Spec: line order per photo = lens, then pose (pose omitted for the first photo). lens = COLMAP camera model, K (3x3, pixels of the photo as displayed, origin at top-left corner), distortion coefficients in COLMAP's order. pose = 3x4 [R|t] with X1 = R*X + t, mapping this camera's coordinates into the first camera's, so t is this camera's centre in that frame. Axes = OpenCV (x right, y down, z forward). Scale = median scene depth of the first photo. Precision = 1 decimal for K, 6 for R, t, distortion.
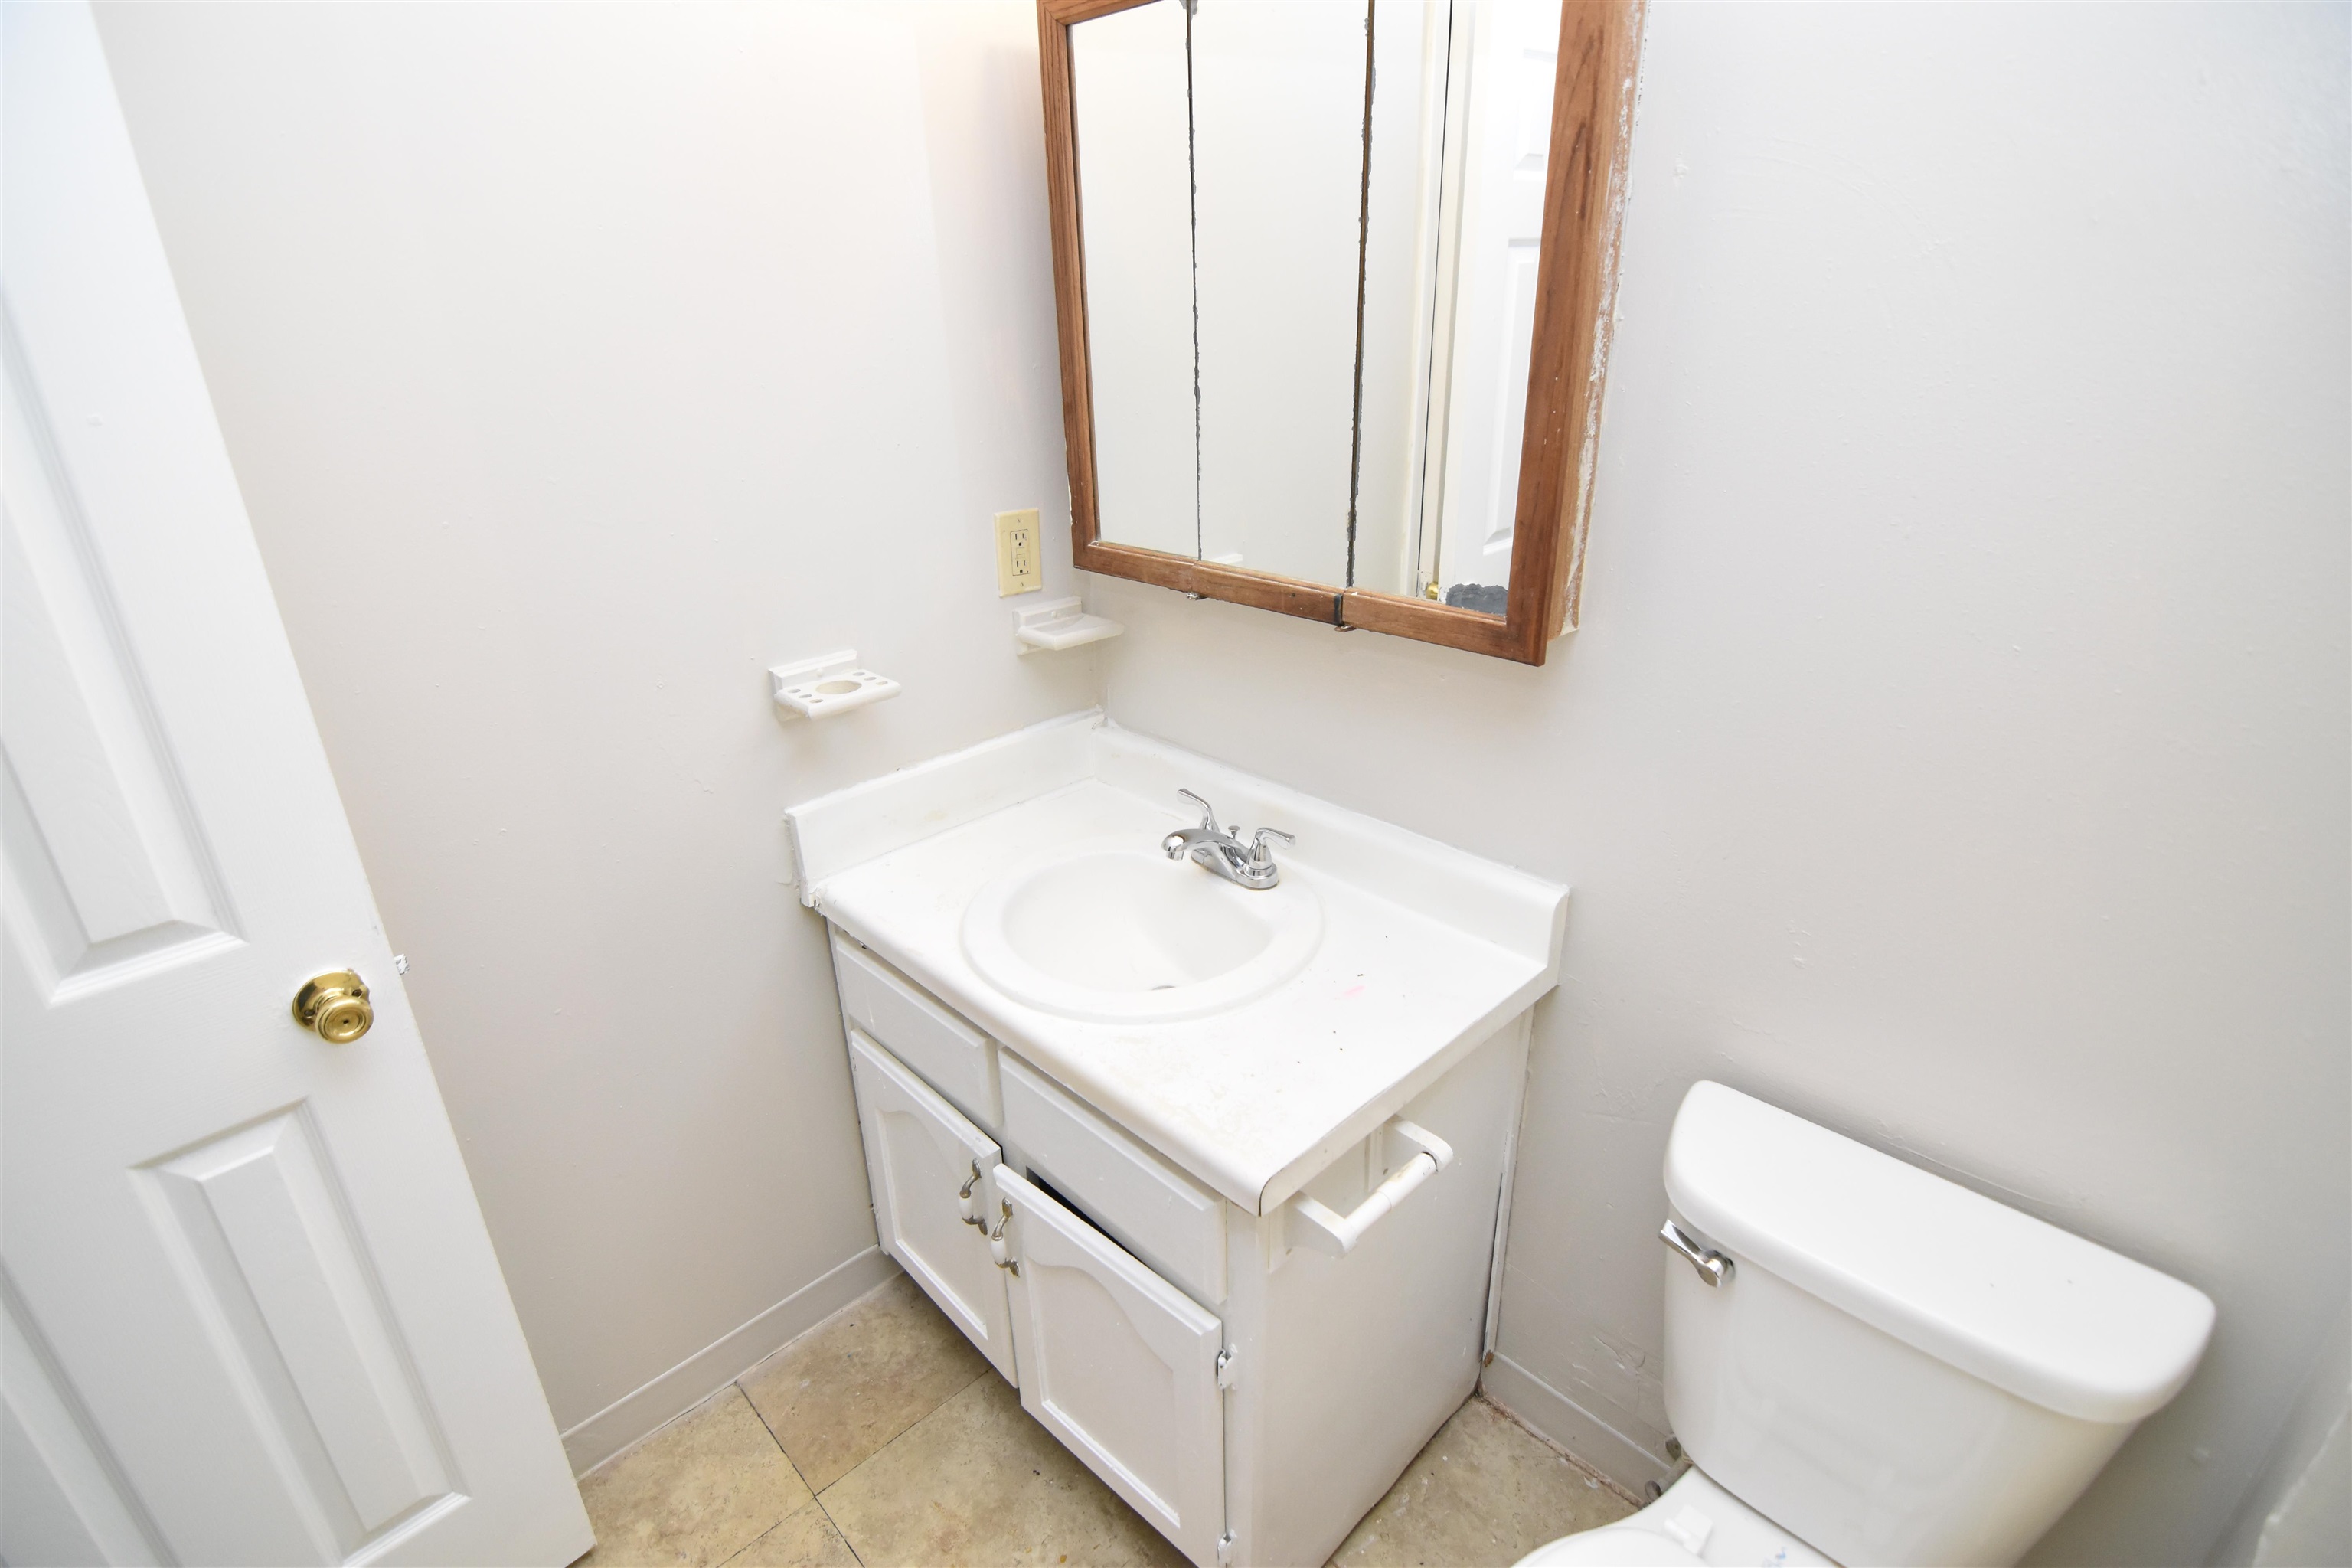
lens RADIAL K [[1134.4, 0, 1178.8], [0, 1134.4, 786.8], [0, 0, 1]] dist [-0.007531, -0.008778]
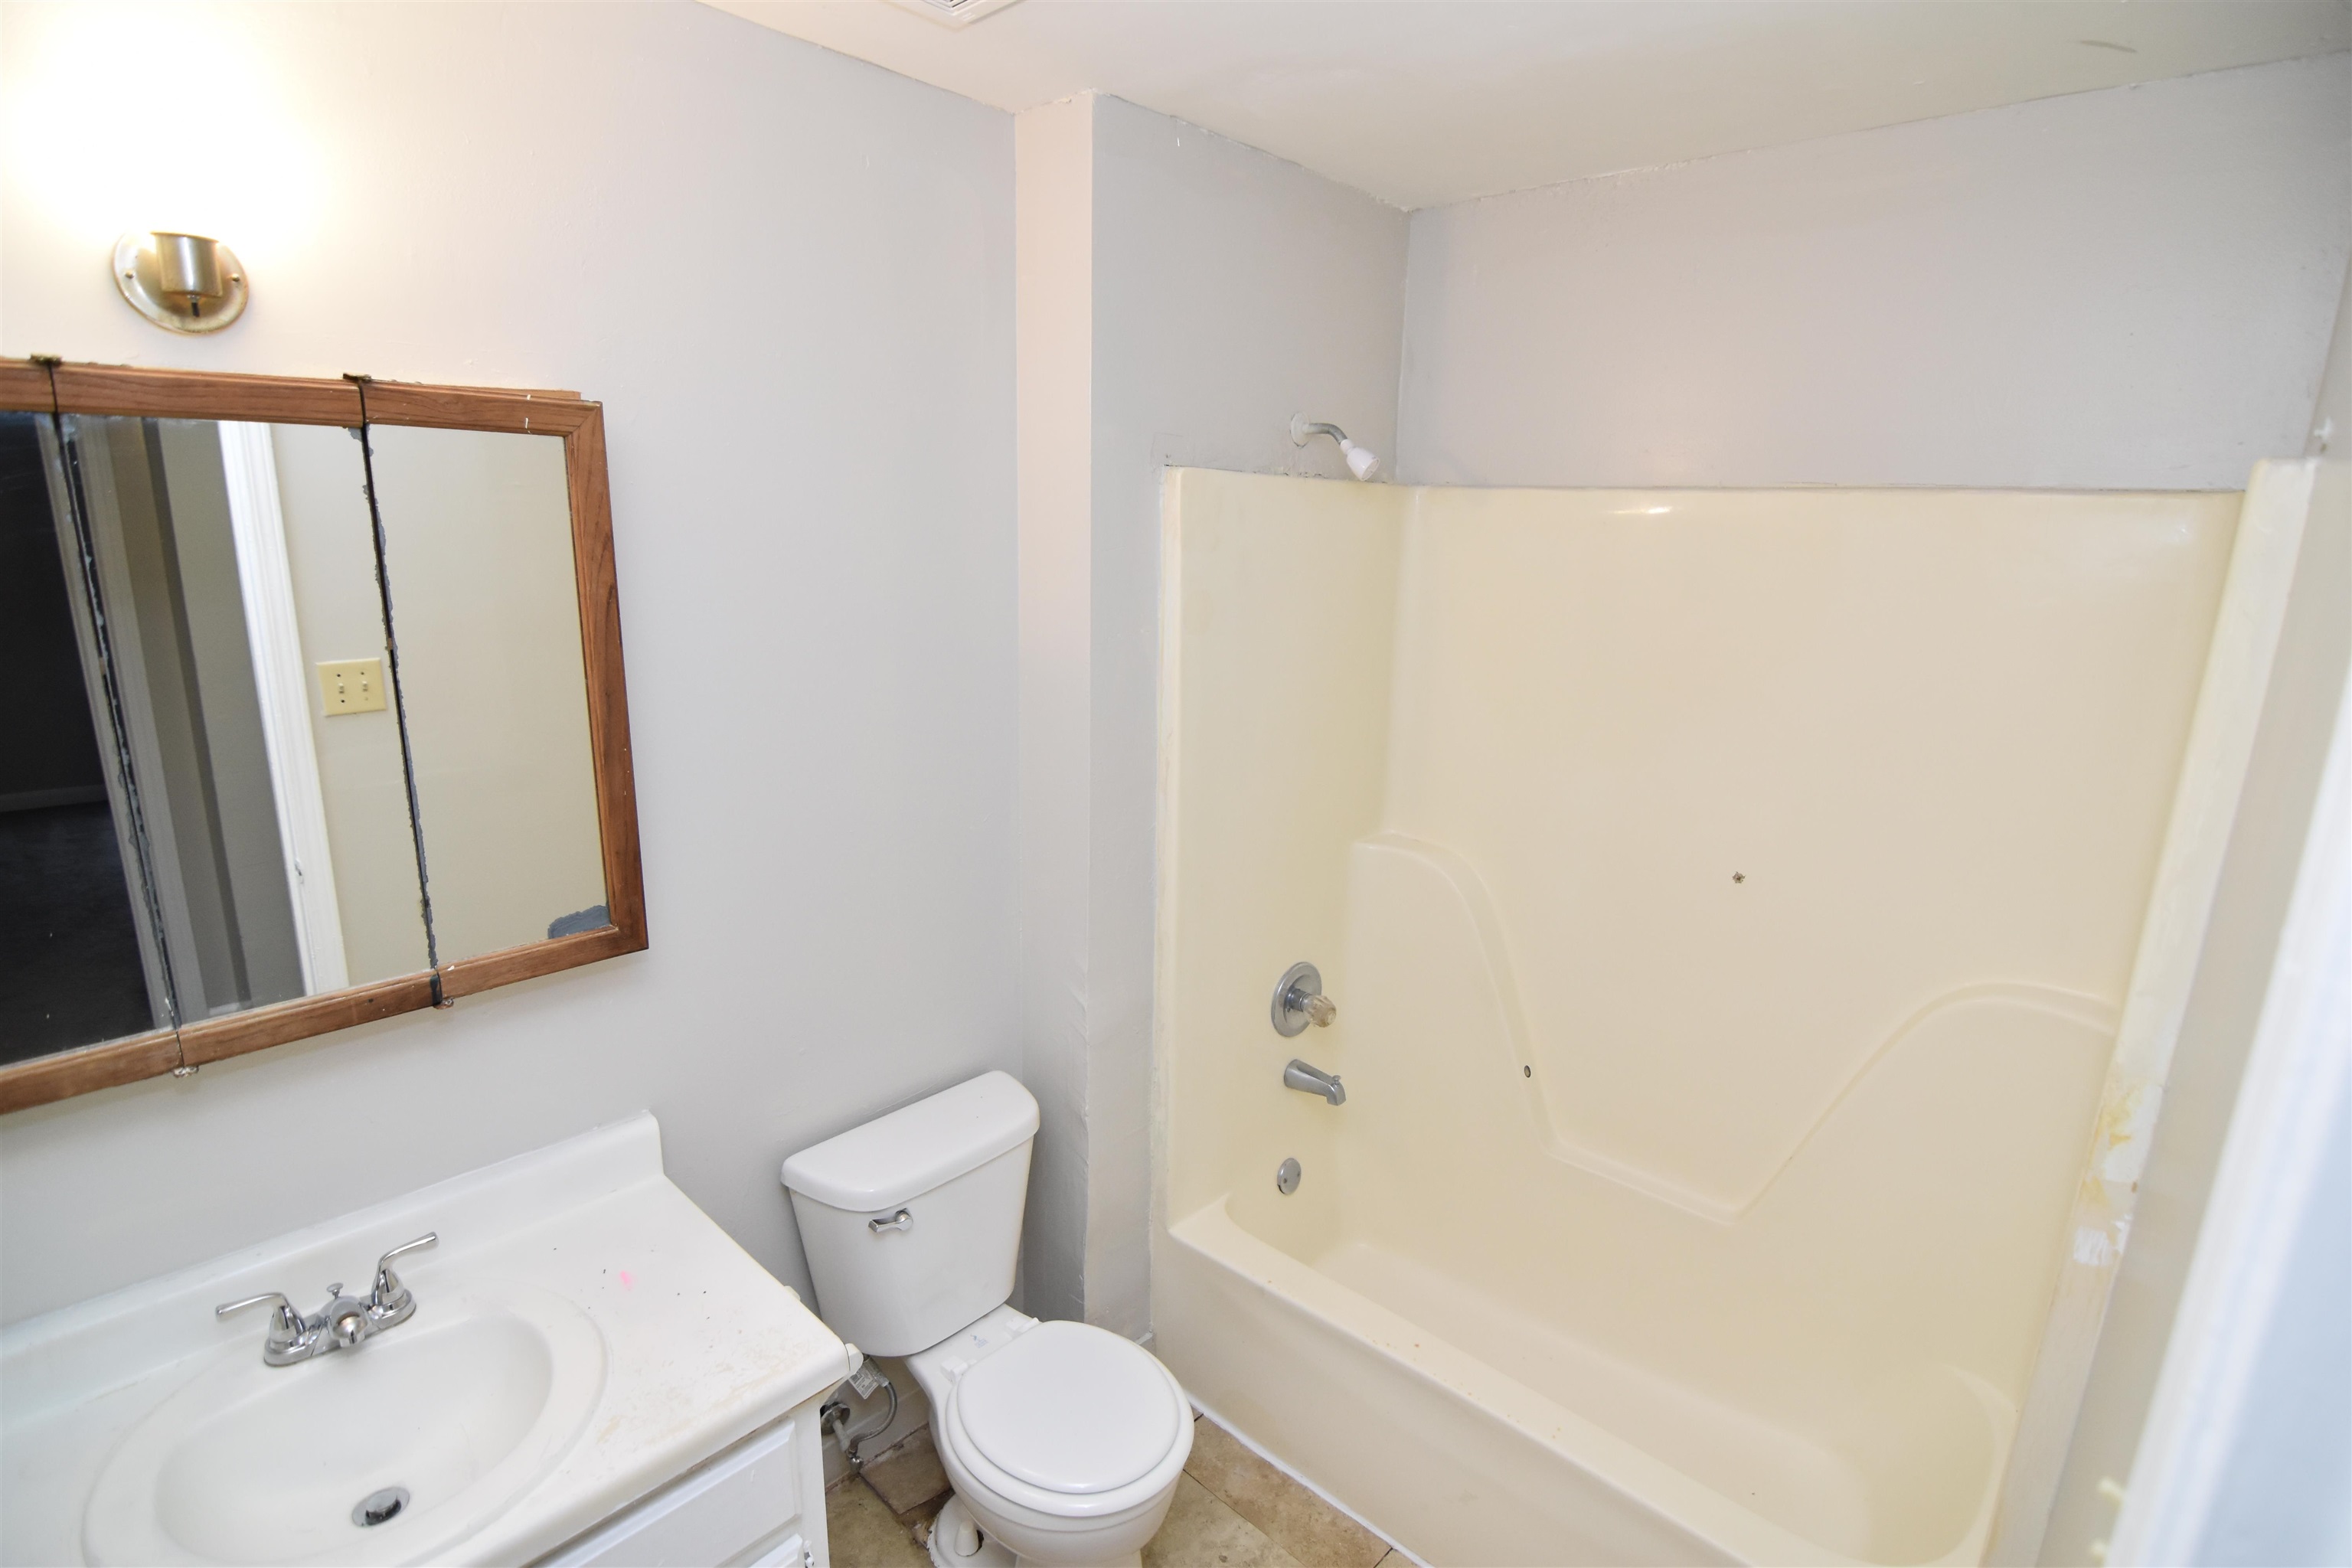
lens RADIAL K [[1134.4, 0, 1177.6], [0, 1134.4, 785.9], [0, 0, 1]] dist [-0.007531, -0.008778]
pose [[-0.048812, -0.210796, 0.976311, -0.853032], [0.375301, 0.901977, 0.213511, -0.289731], [-0.925617, 0.376832, 0.035084, 0.272112]]
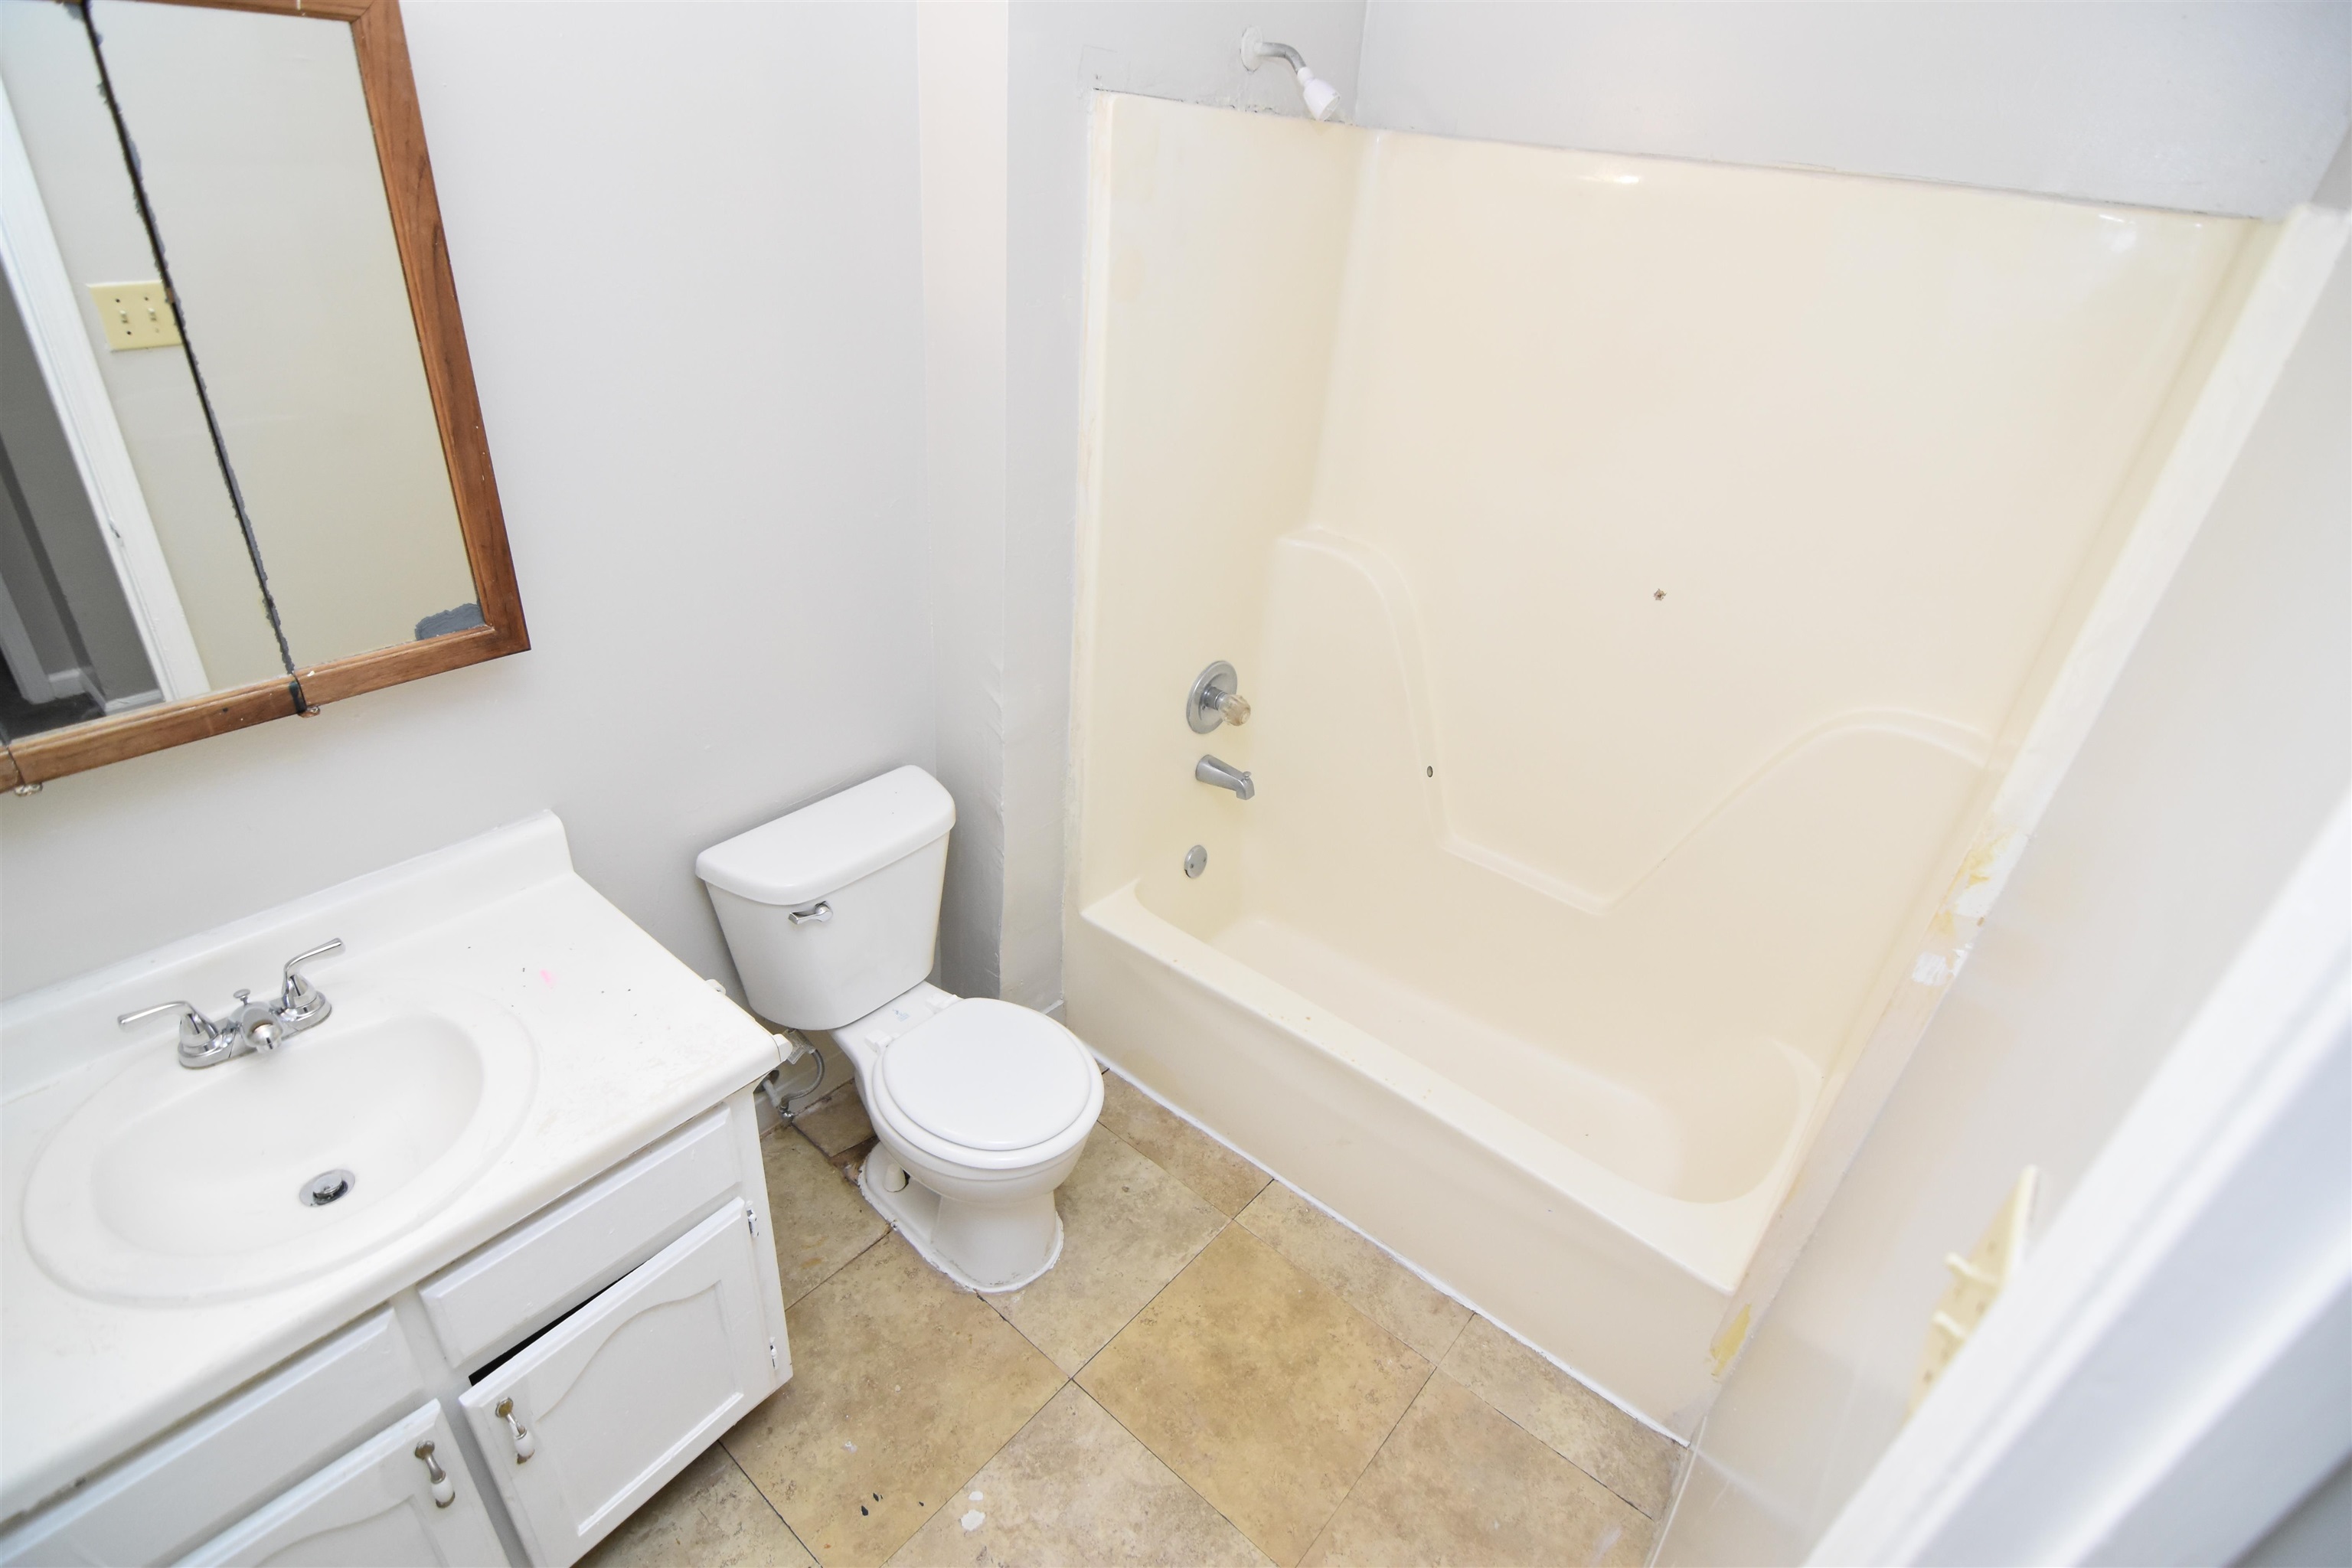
lens RADIAL K [[1134.4, 0, 1176.2], [0, 1134.4, 783.9], [0, 0, 1]] dist [-0.007531, -0.008778]
pose [[-0.114988, -0.488606, 0.864894, -0.793257], [0.318608, 0.806531, 0.497993, -0.332745], [-0.940886, 0.332825, 0.062932, 0.274554]]
